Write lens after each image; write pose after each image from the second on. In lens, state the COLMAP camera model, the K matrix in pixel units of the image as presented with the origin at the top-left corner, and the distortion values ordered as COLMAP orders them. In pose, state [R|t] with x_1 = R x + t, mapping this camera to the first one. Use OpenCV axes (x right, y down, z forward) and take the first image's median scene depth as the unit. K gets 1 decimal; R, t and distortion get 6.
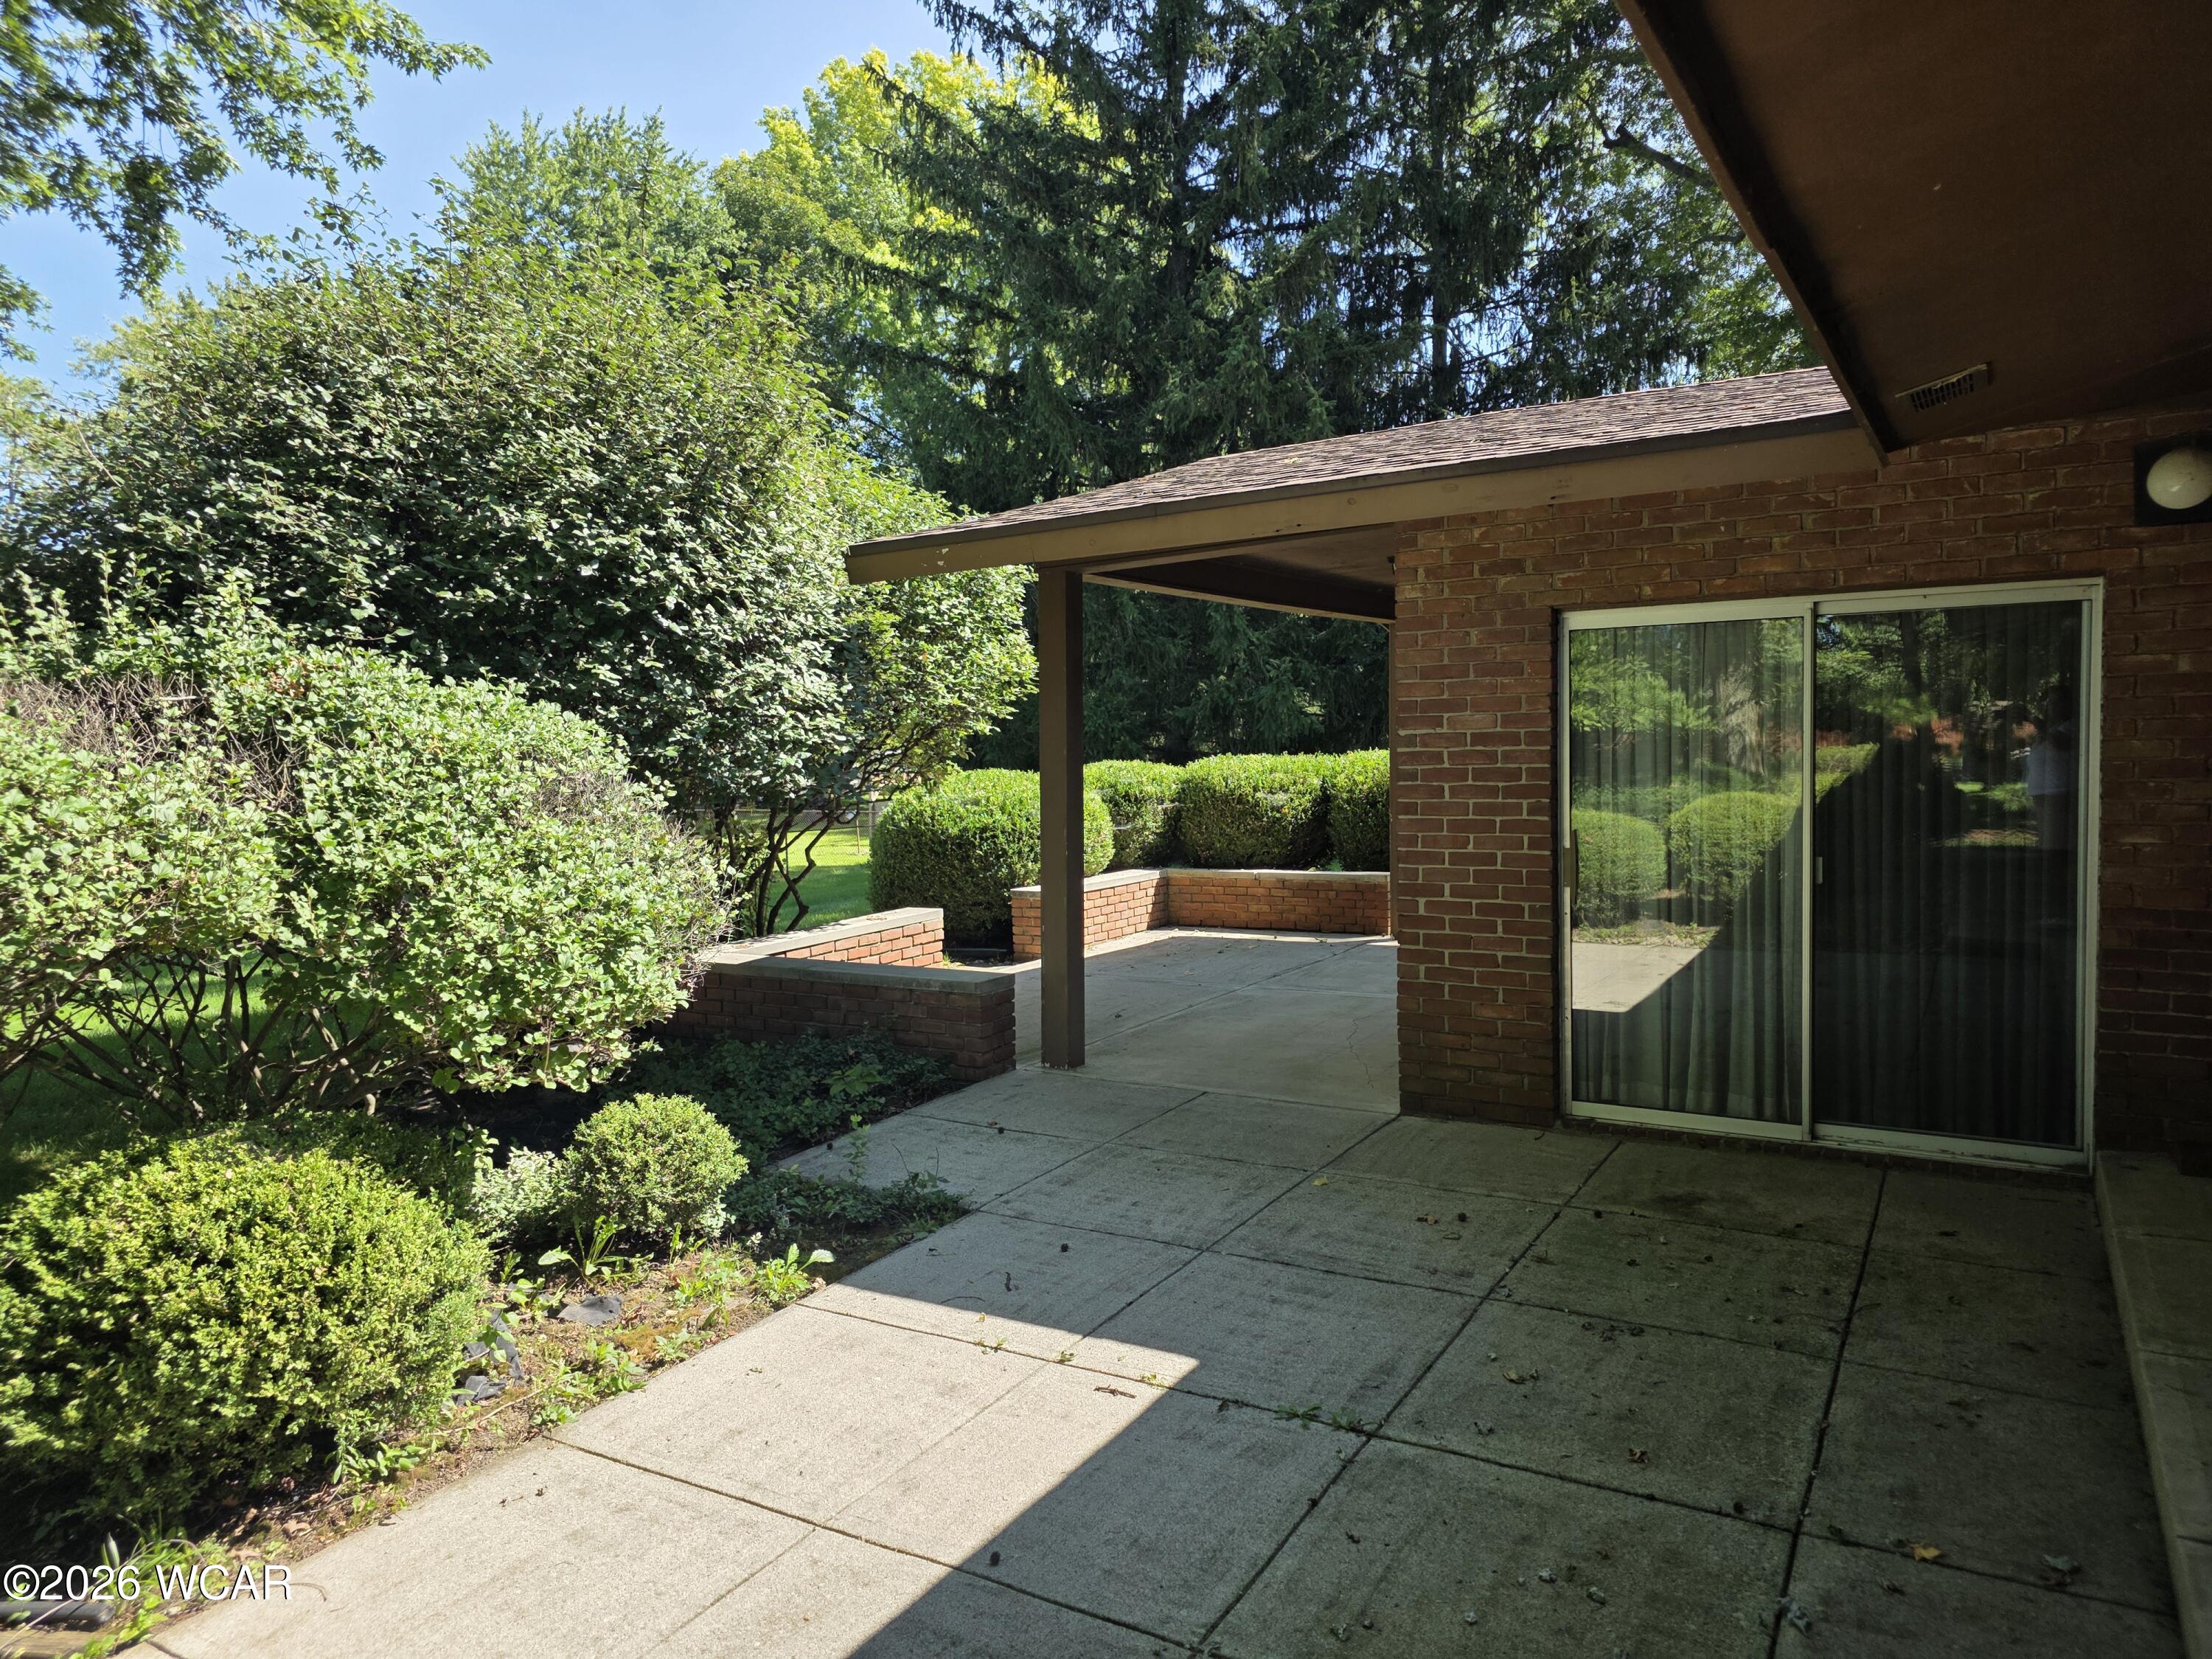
lens RADIAL K [[1470.4, 0, 1100.3], [0, 1470.4, 832.0], [0, 0, 1]] dist [0.032133, -0.025543]
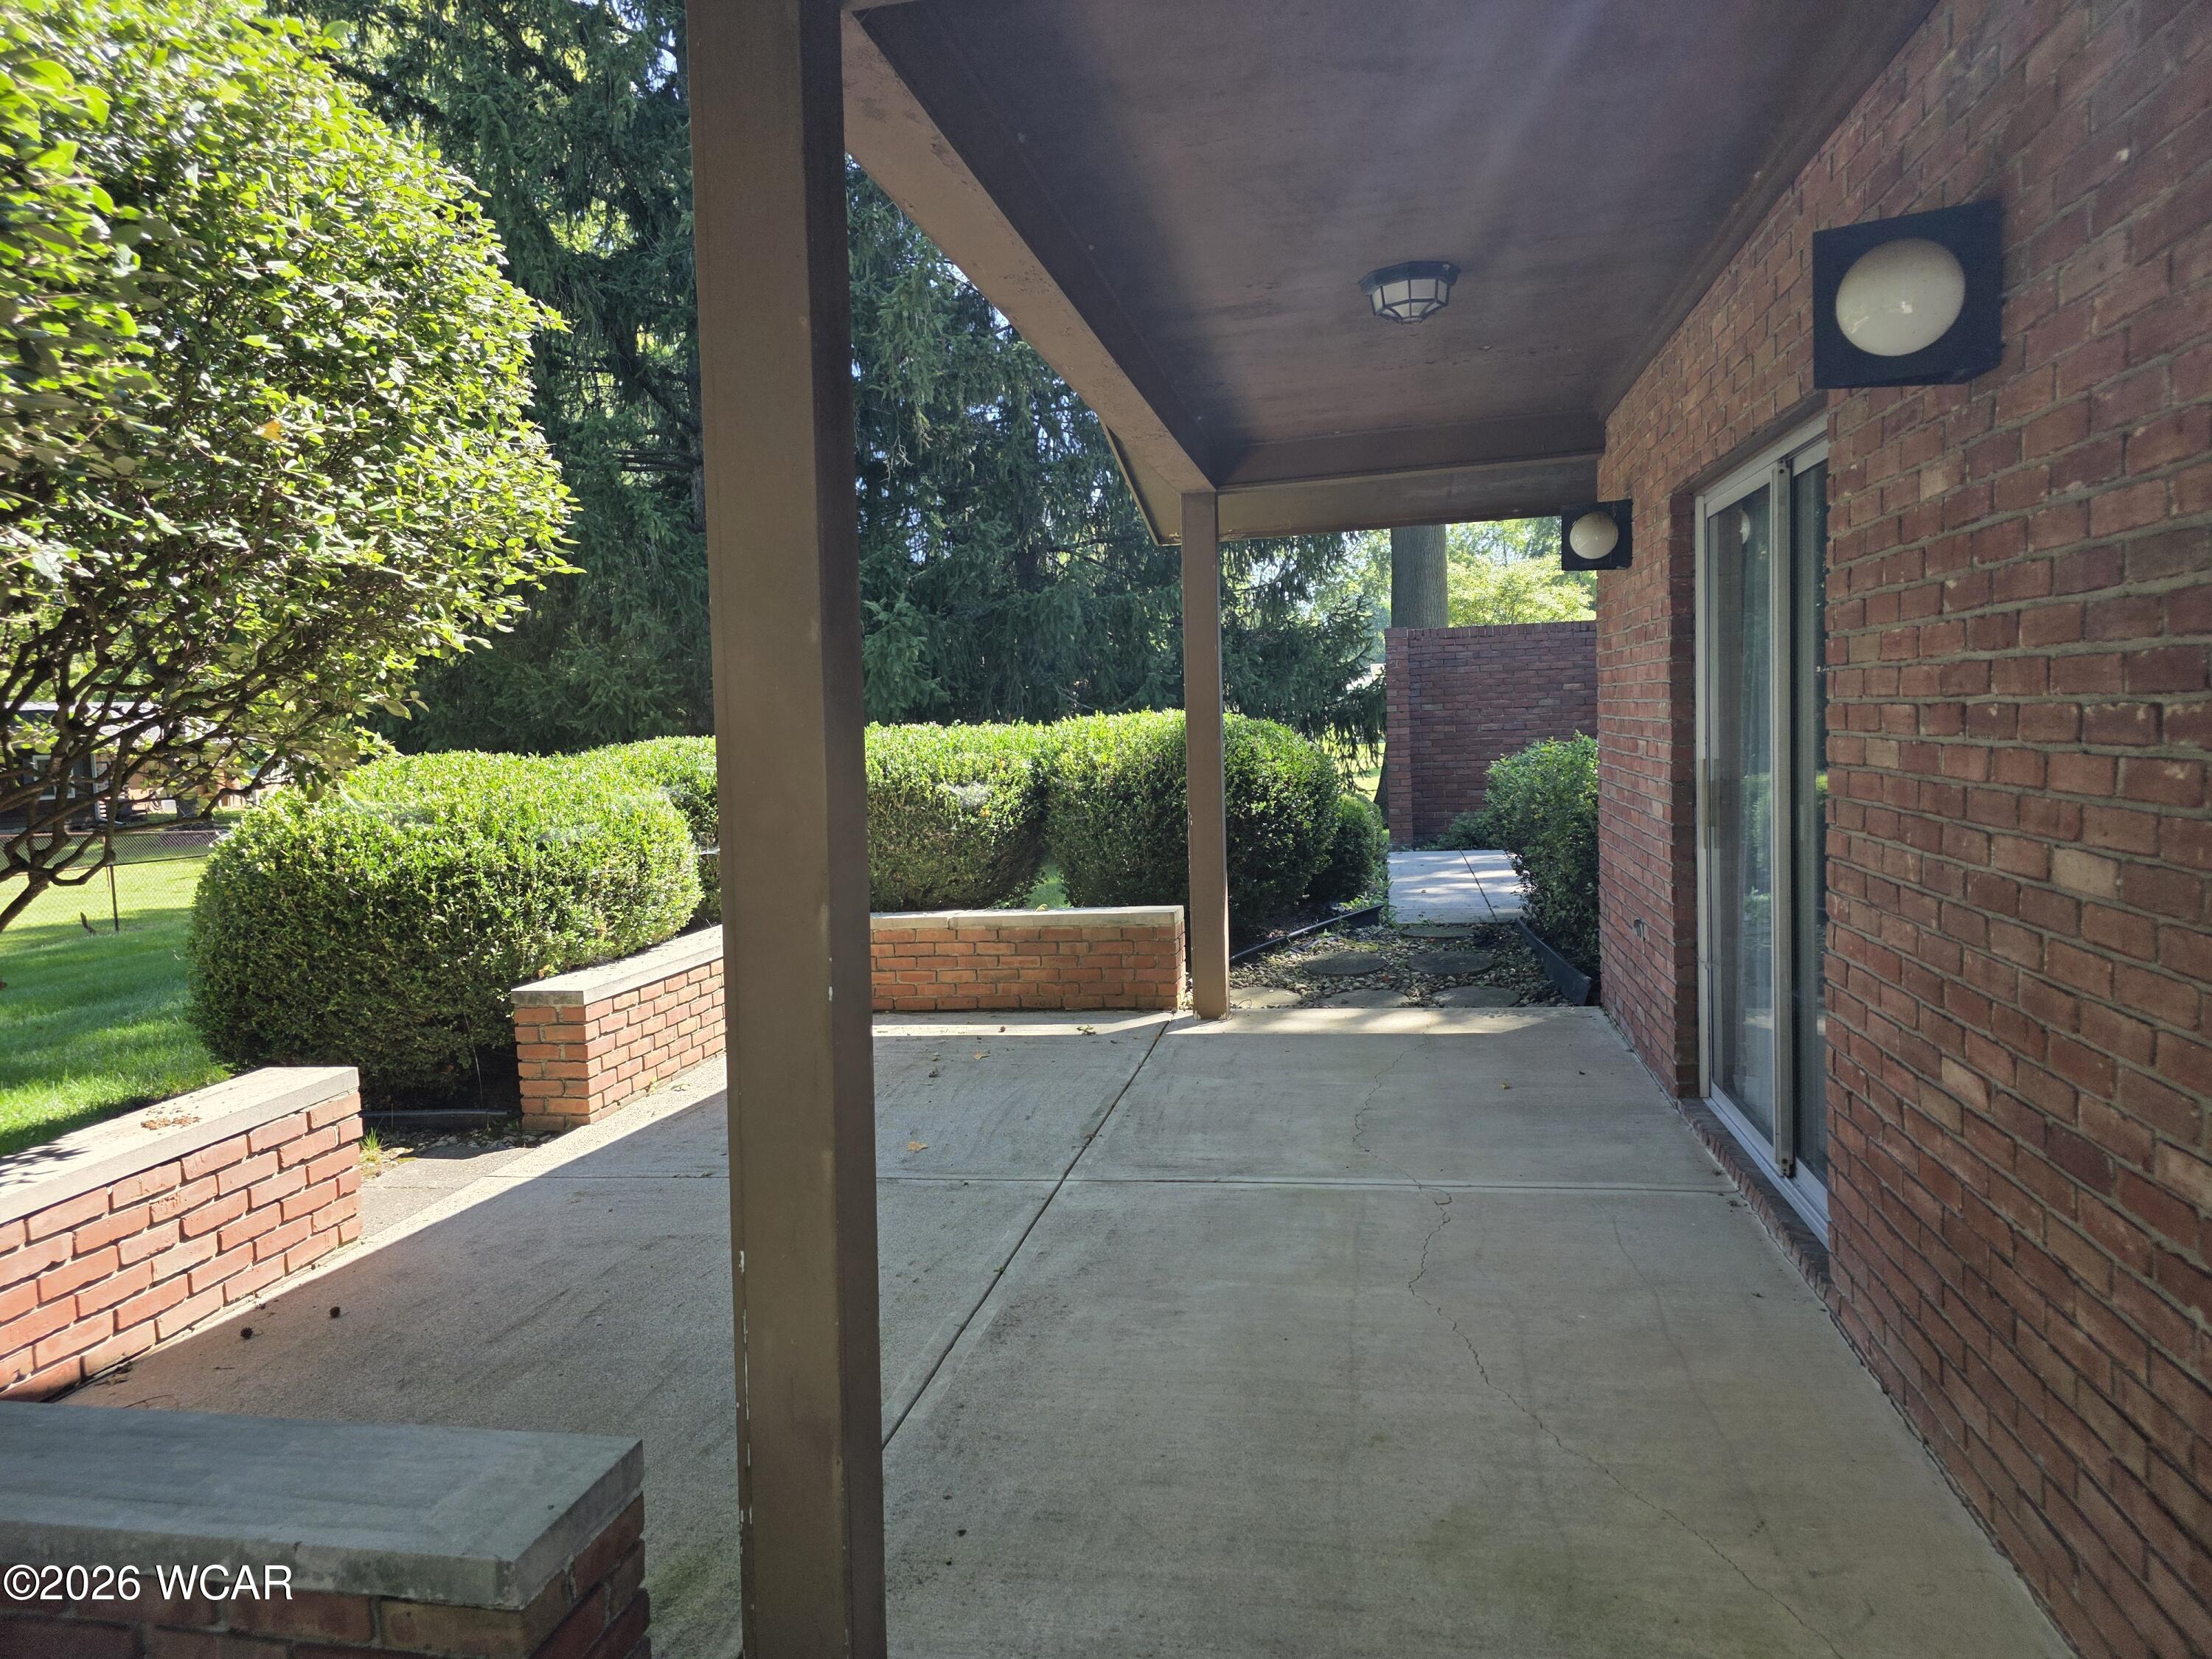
lens RADIAL K [[1470.4, 0, 1126.1], [0, 1470.4, 820.7], [0, 0, 1]] dist [0.032133, -0.025543]
pose [[0.932170, -0.035518, 0.360275, -0.044639], [0.038060, 0.999275, 0.000038, -0.009847], [-0.360016, 0.013677, 0.932846, 0.452076]]
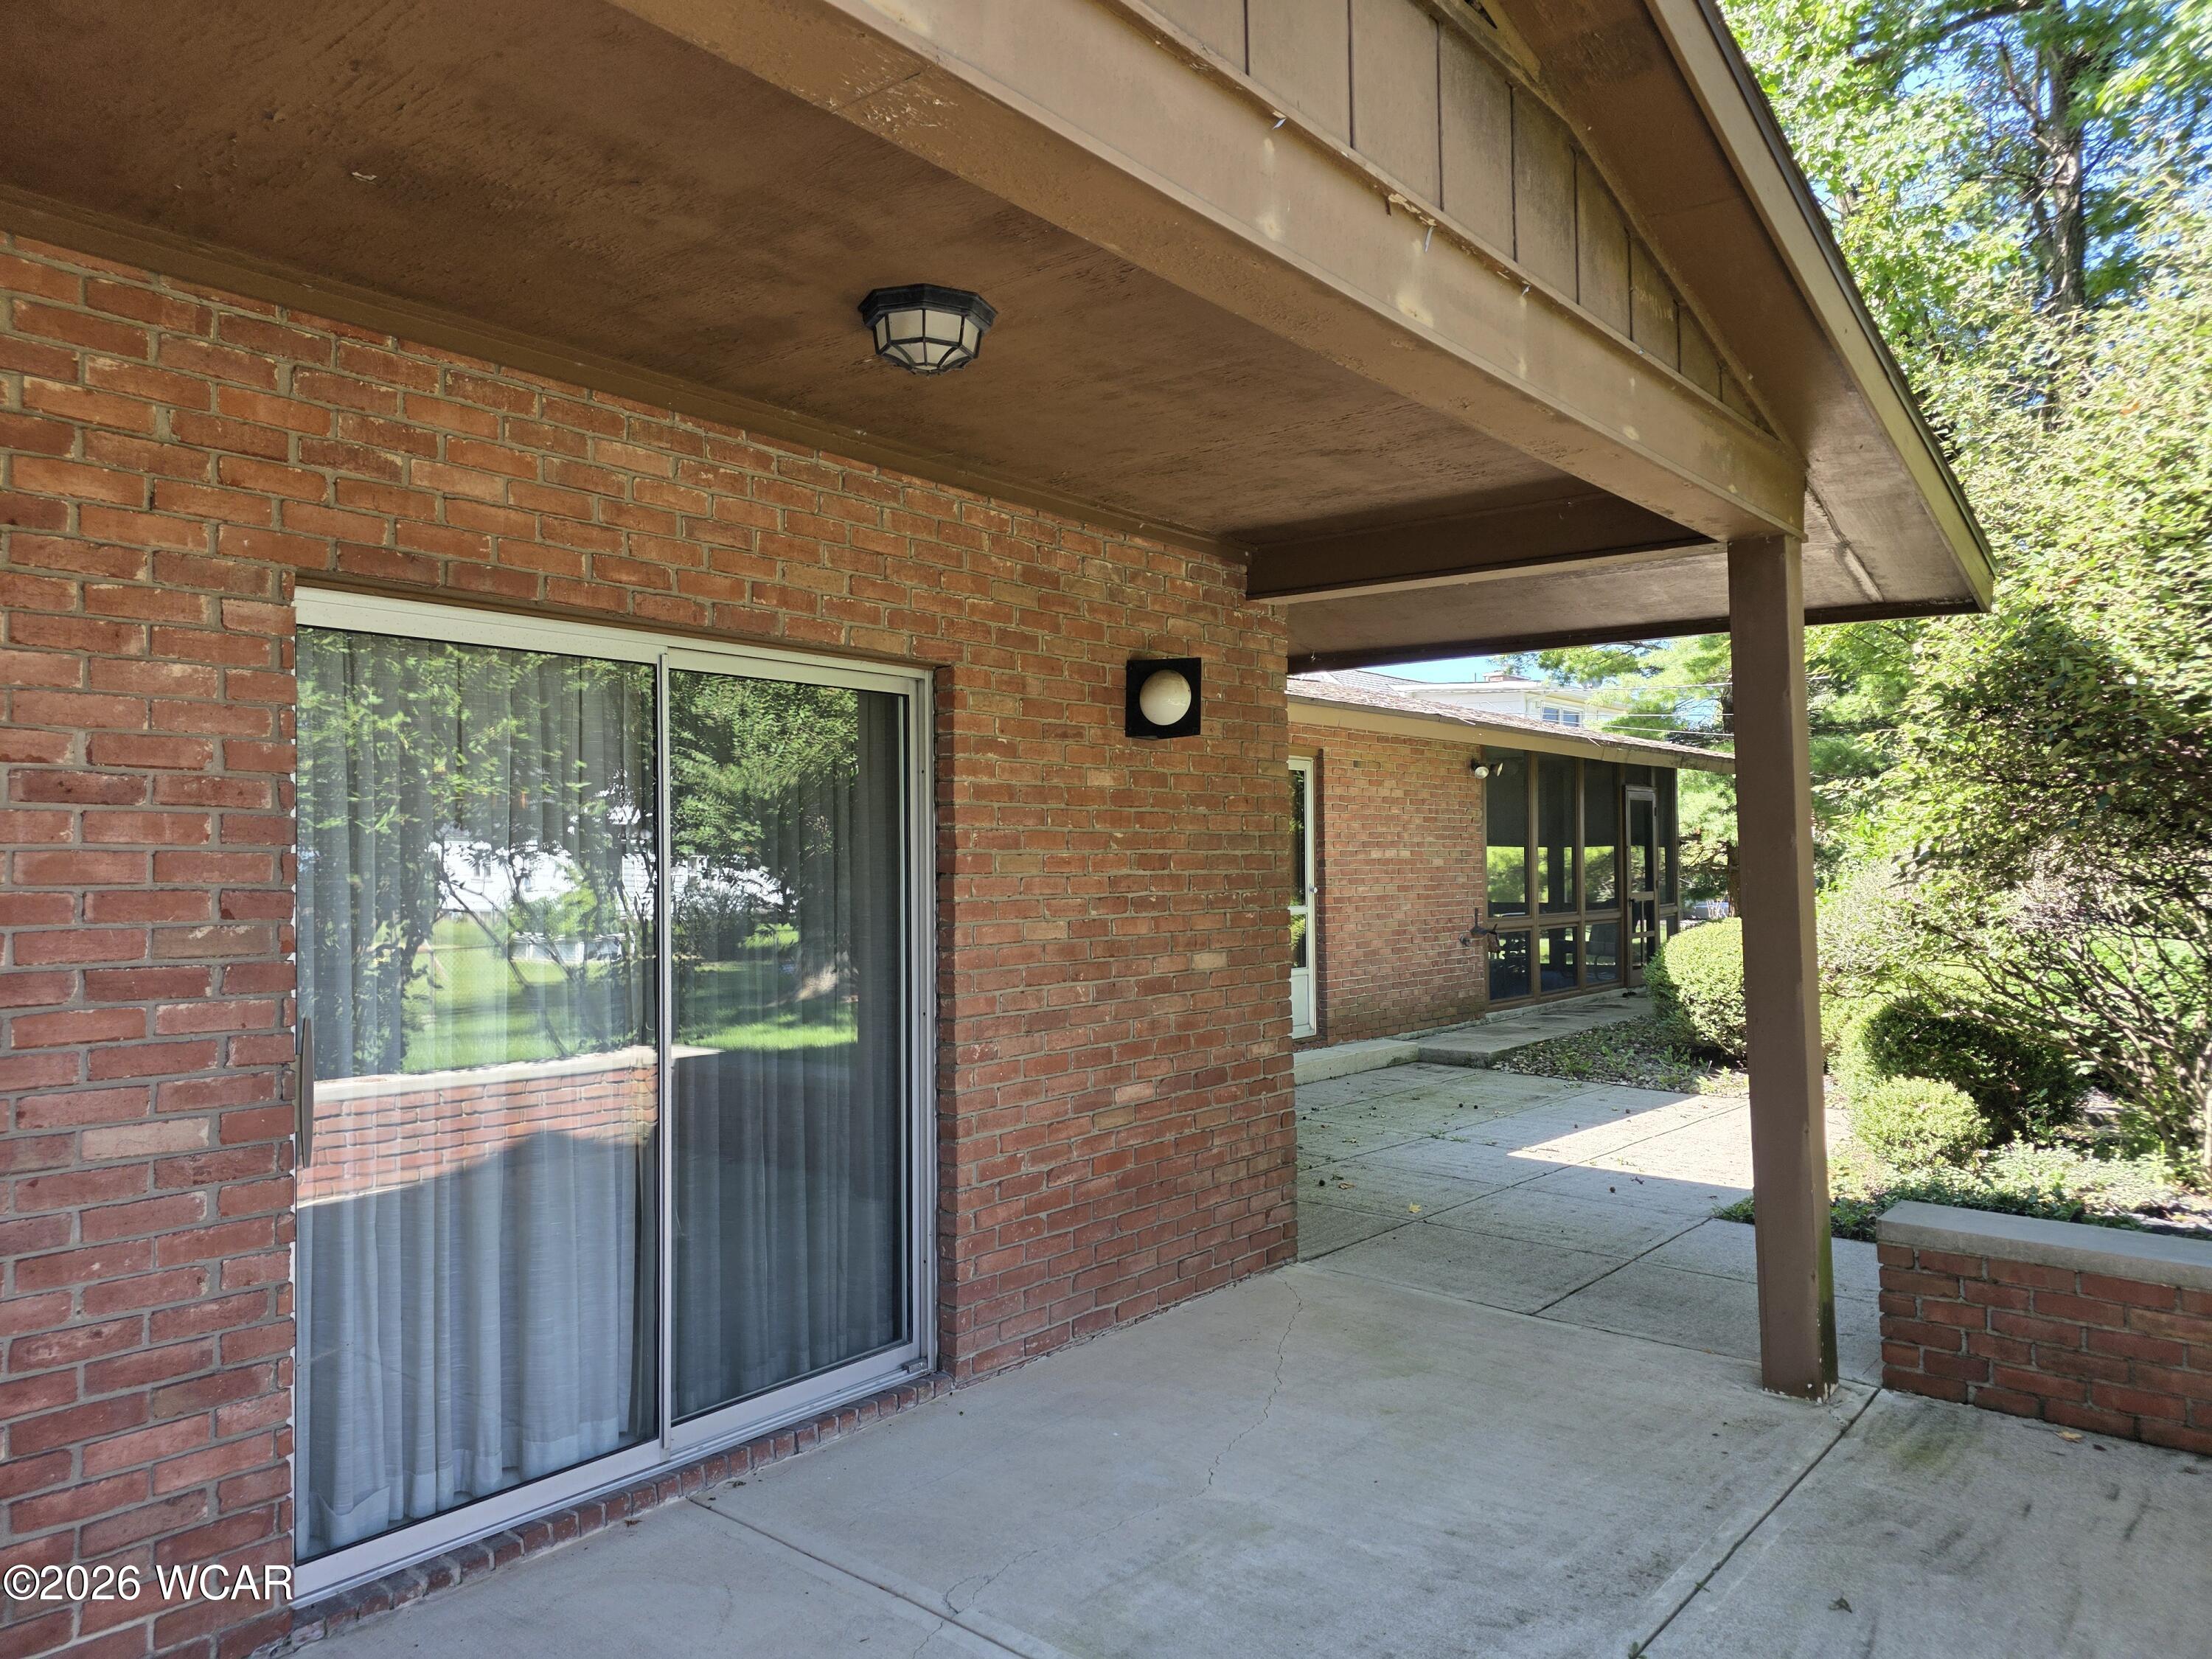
lens RADIAL K [[1470.4, 0, 1090.3], [0, 1470.4, 824.5], [0, 0, 1]] dist [0.032133, -0.025543]
pose [[-0.984803, 0.040000, 0.169003, 0.166857], [0.046370, 0.998349, 0.033912, -0.086350], [-0.167368, 0.041233, -0.985032, 1.370612]]
